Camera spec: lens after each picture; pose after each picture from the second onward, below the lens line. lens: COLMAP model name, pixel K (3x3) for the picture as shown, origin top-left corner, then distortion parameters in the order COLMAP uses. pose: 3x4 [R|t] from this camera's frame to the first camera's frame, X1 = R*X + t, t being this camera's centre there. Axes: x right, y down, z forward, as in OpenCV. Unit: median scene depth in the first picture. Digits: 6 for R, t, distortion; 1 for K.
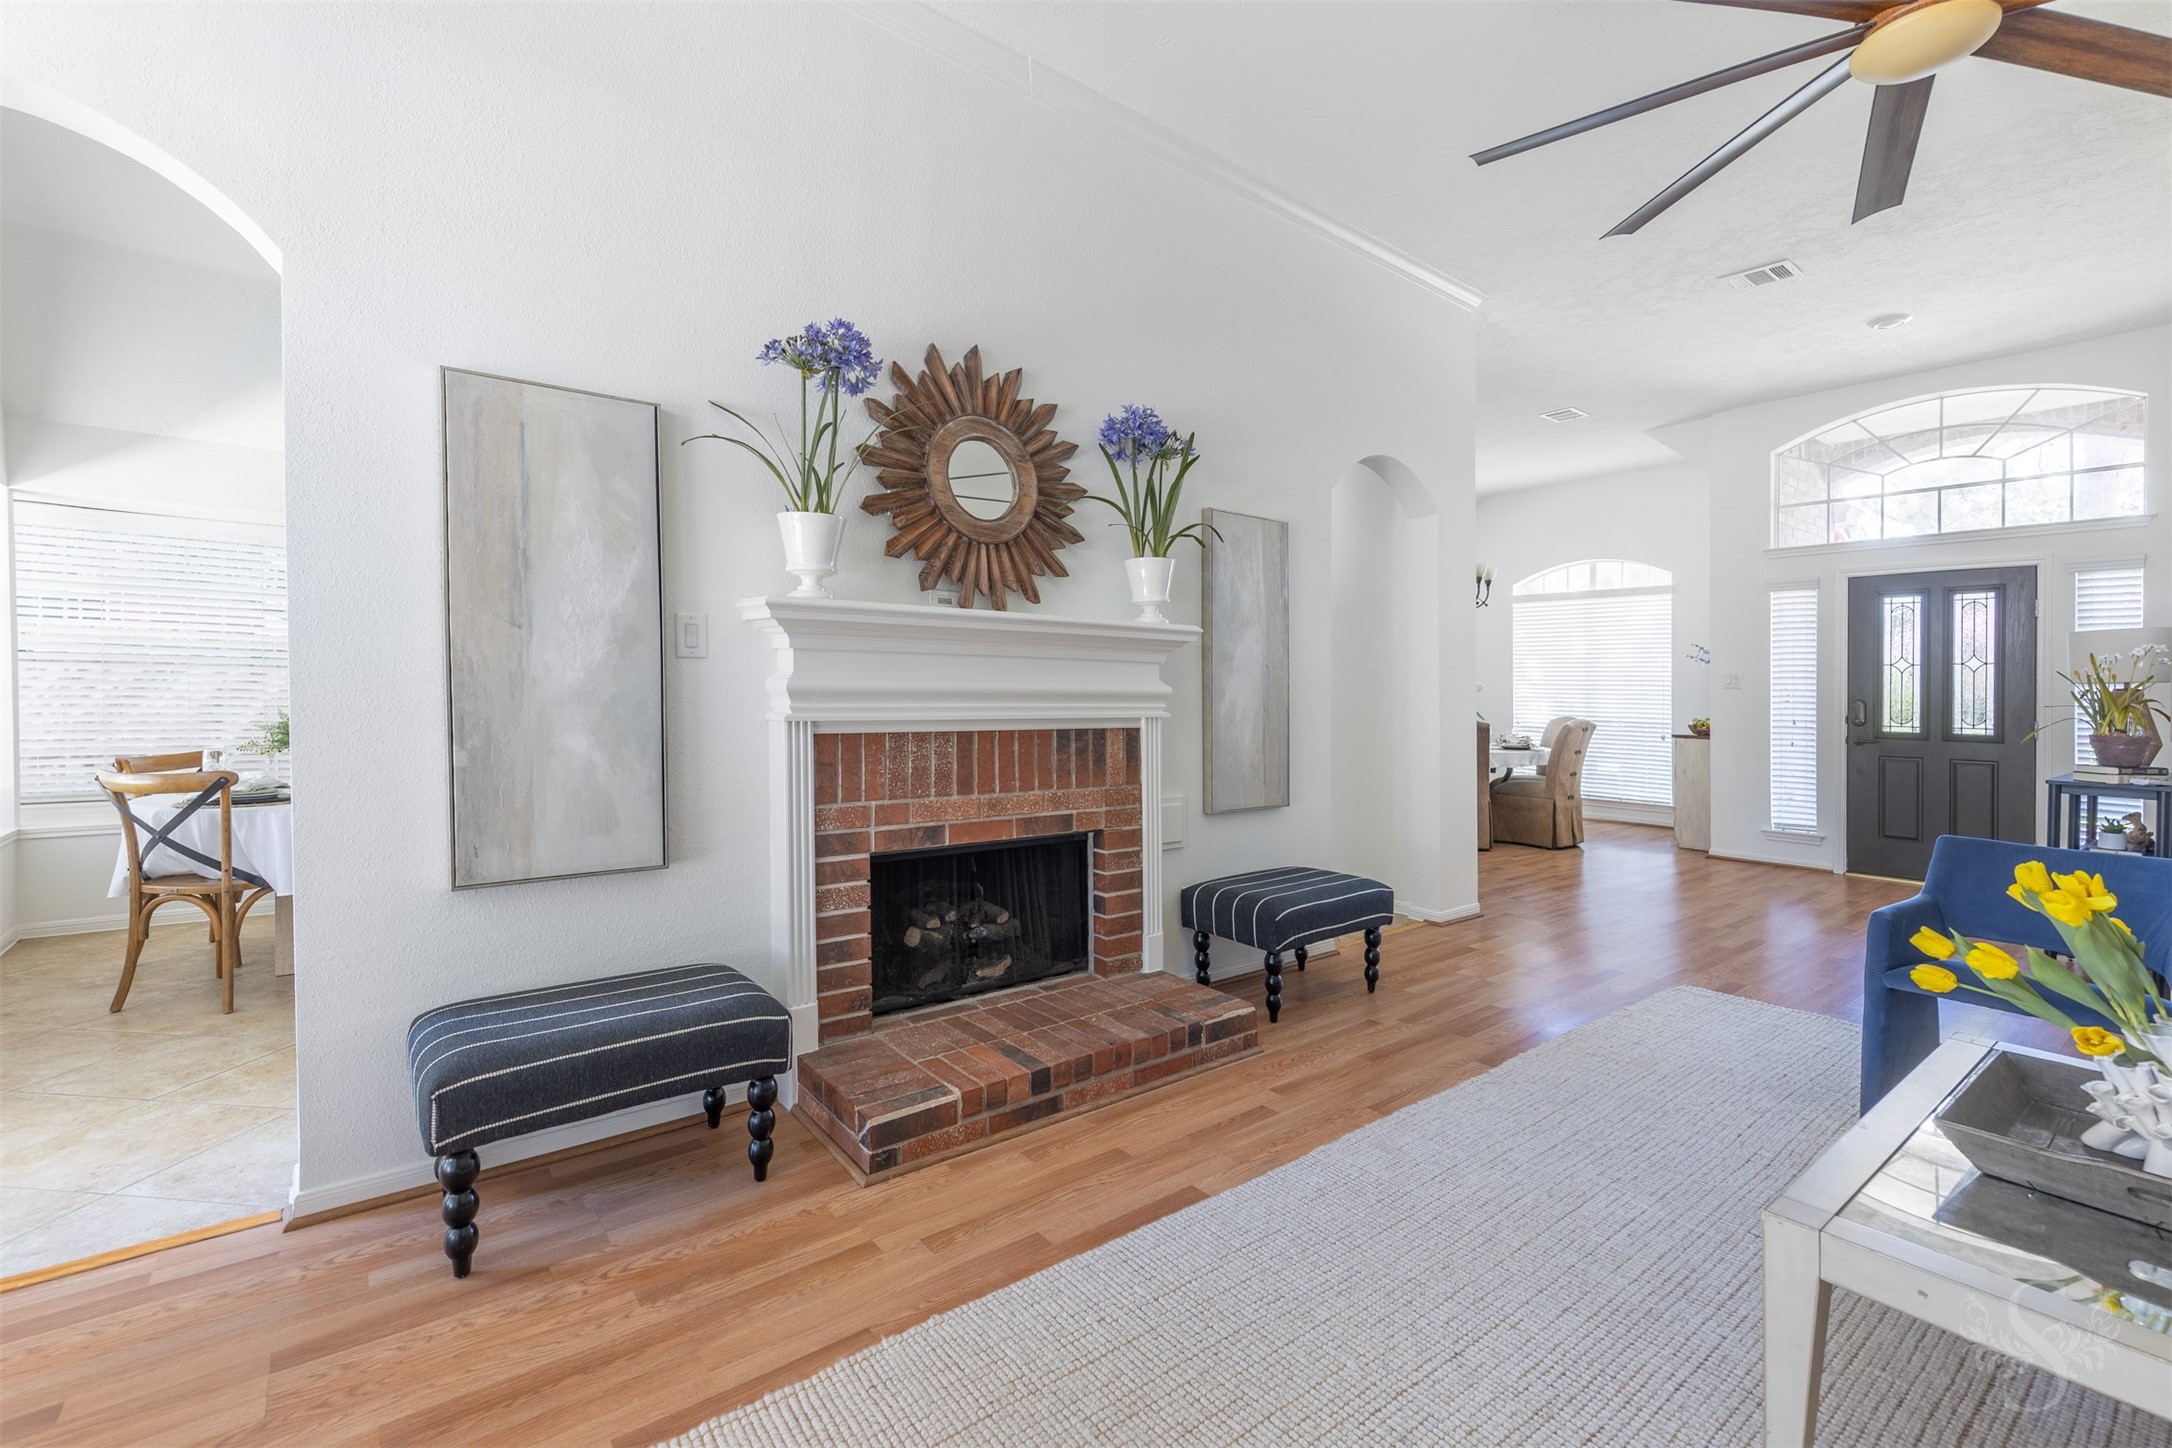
lens RADIAL K [[967.8, 0, 1024.8], [0, 967.8, 693.5], [0, 0, 1]] dist [0.017399, -0.002303]
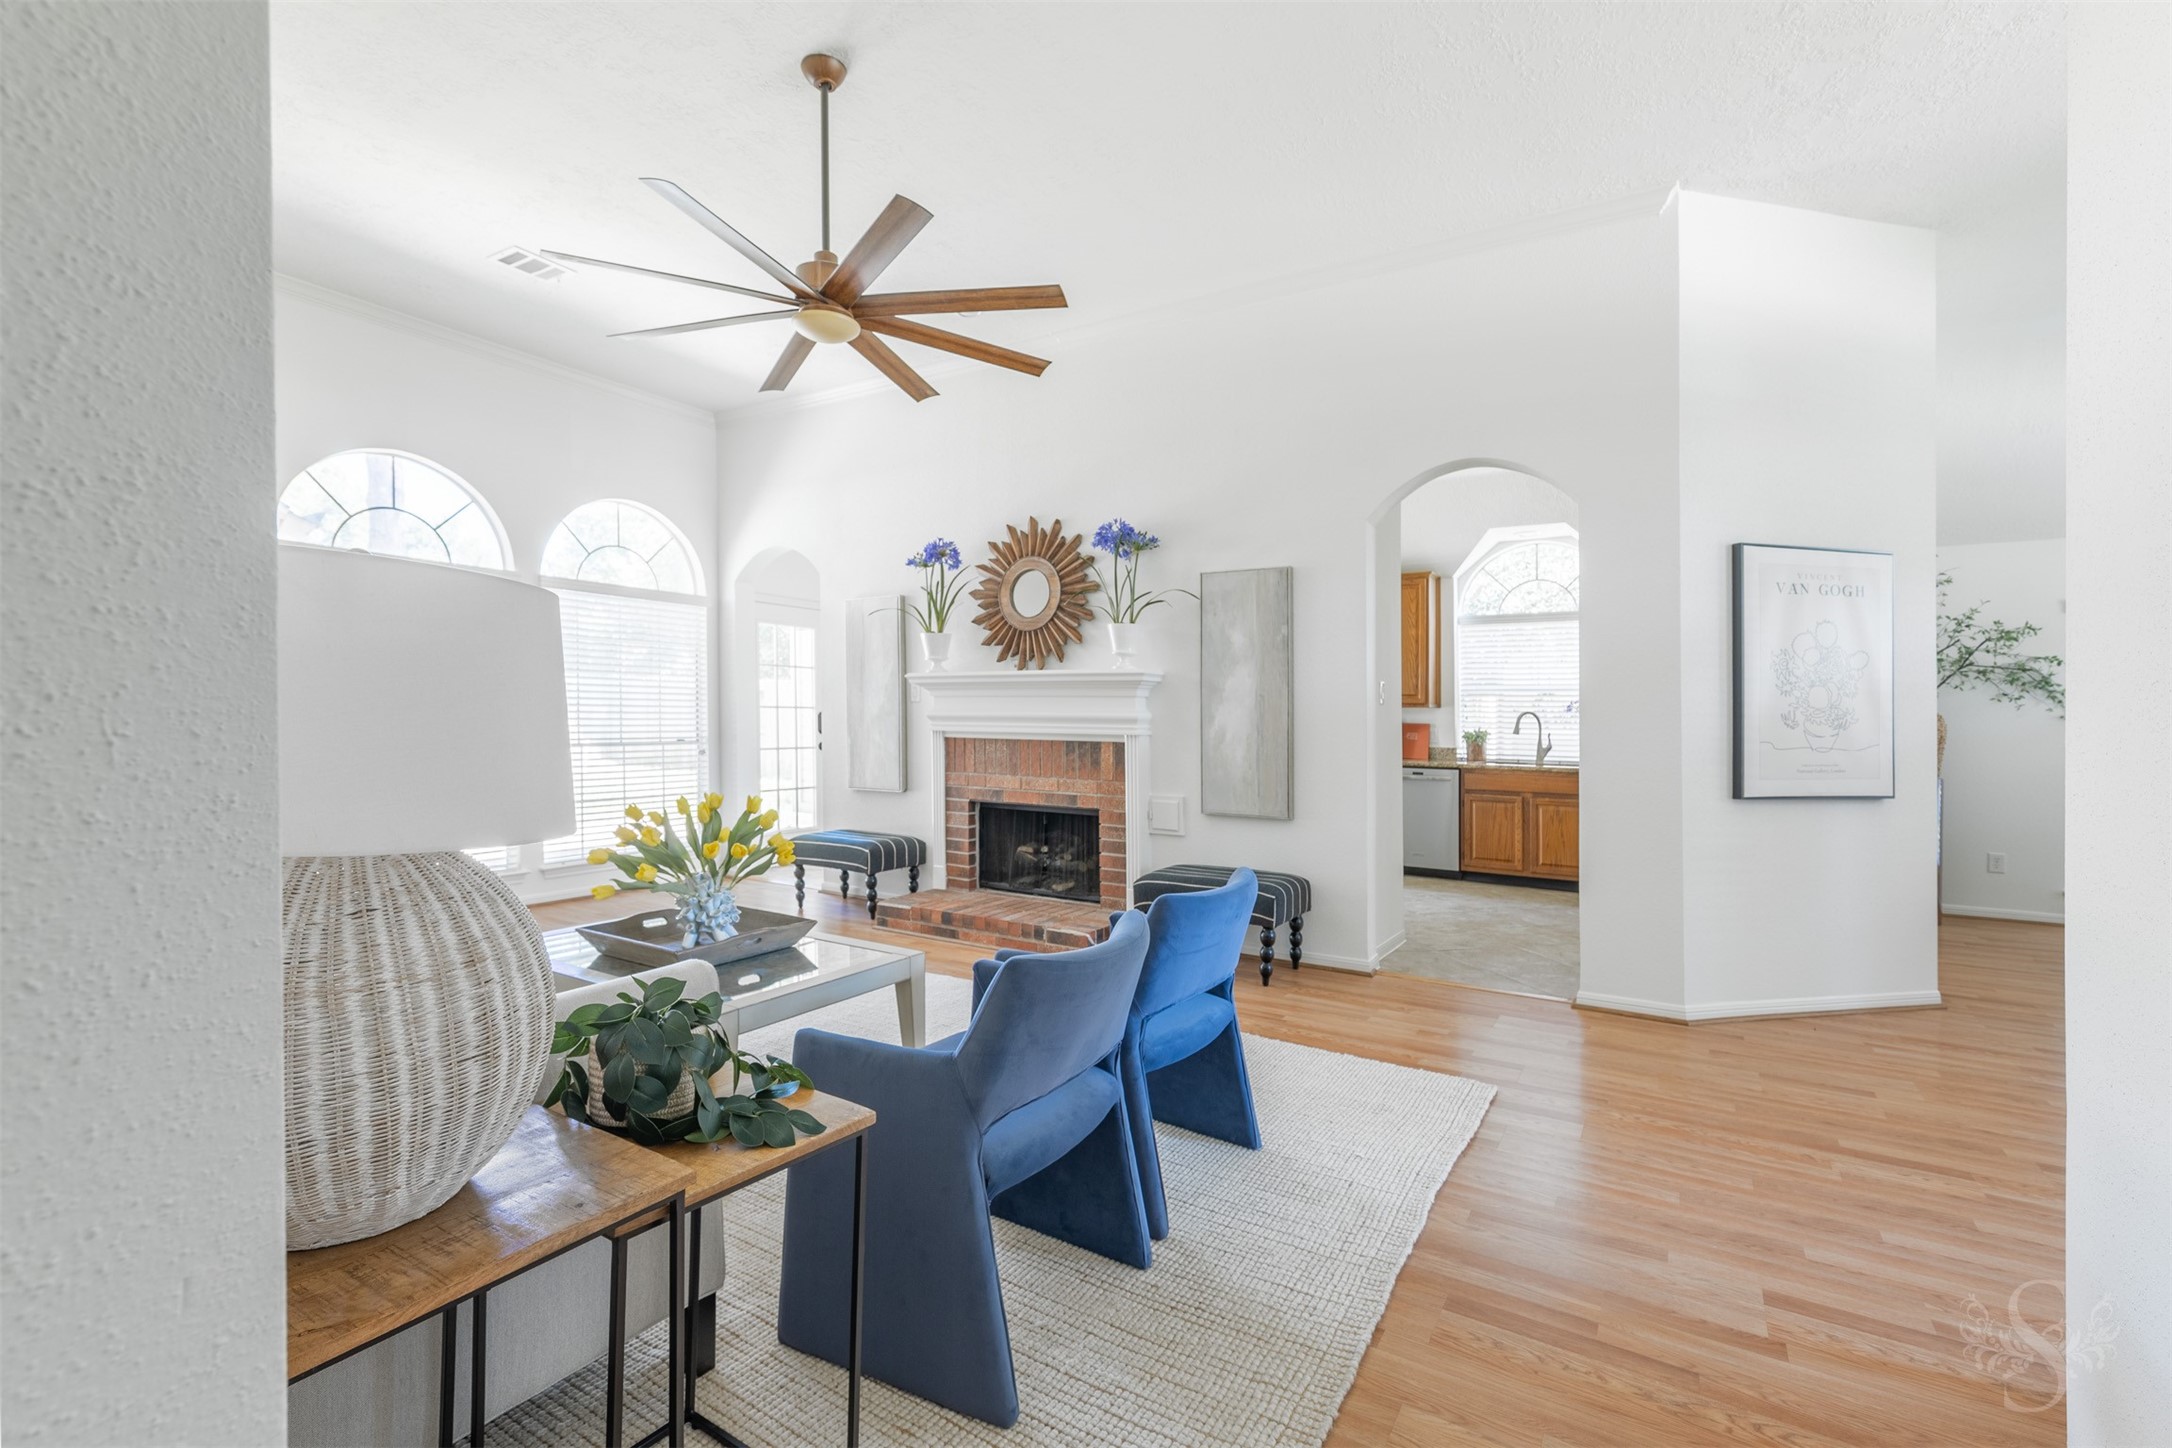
lens RADIAL K [[967.8, 0, 1051.3], [0, 967.8, 721.9], [0, 0, 1]] dist [0.017399, -0.002303]
pose [[0.323054, -0.003383, -0.946374, 1.614405], [-0.011518, 0.999905, -0.007506, 0.019931], [0.946310, 0.013326, 0.322985, 0.487636]]
